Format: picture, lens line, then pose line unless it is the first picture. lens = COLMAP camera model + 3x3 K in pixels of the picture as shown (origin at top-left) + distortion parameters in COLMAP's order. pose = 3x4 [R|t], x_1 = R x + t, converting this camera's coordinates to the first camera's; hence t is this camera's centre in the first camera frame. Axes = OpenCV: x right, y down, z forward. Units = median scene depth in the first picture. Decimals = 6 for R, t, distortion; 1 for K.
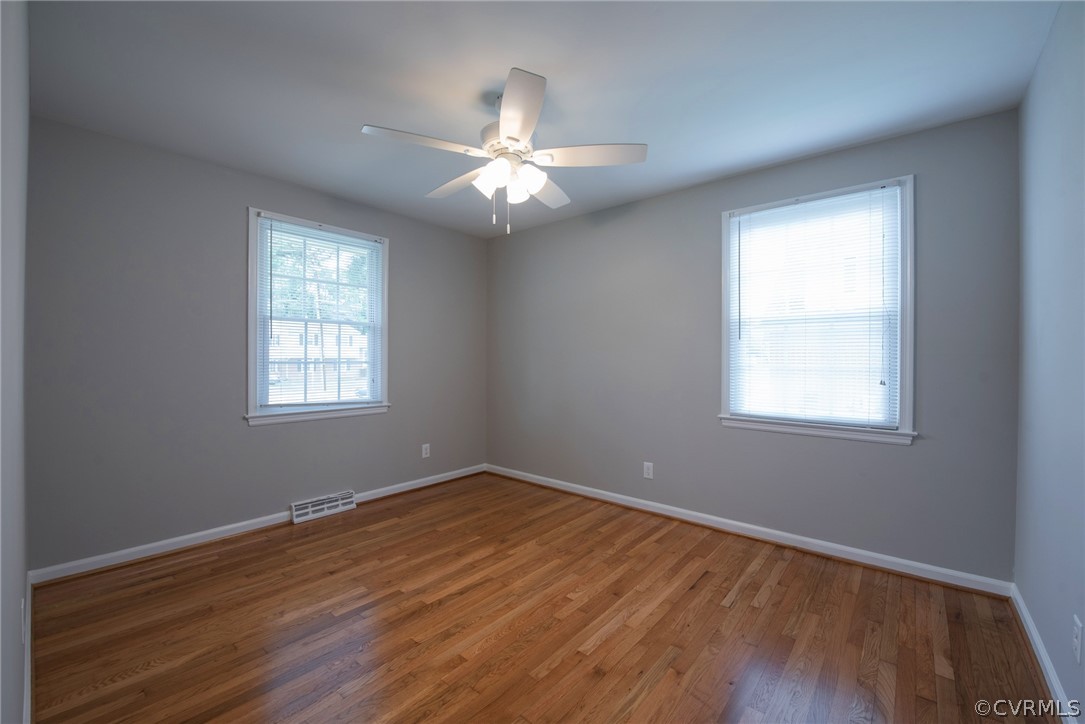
lens RADIAL K [[433.1, 0, 552.7], [0, 433.1, 355.9], [0, 0, 1]] dist [-0.012177, -0.000873]
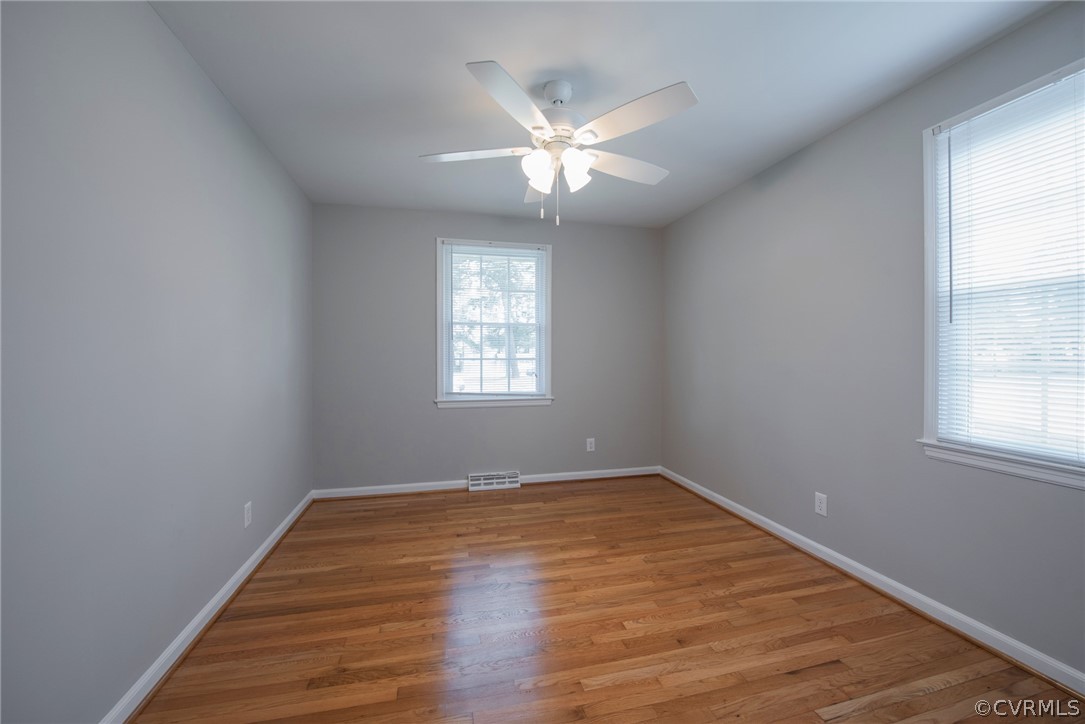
lens RADIAL K [[433.1, 0, 552.7], [0, 433.1, 355.9], [0, 0, 1]] dist [-0.012177, -0.000873]
pose [[0.814930, -0.003106, -0.579551, 0.314863], [0.007196, 0.999963, 0.004759, 0.002406], [0.579514, -0.008049, 0.814922, 0.145120]]
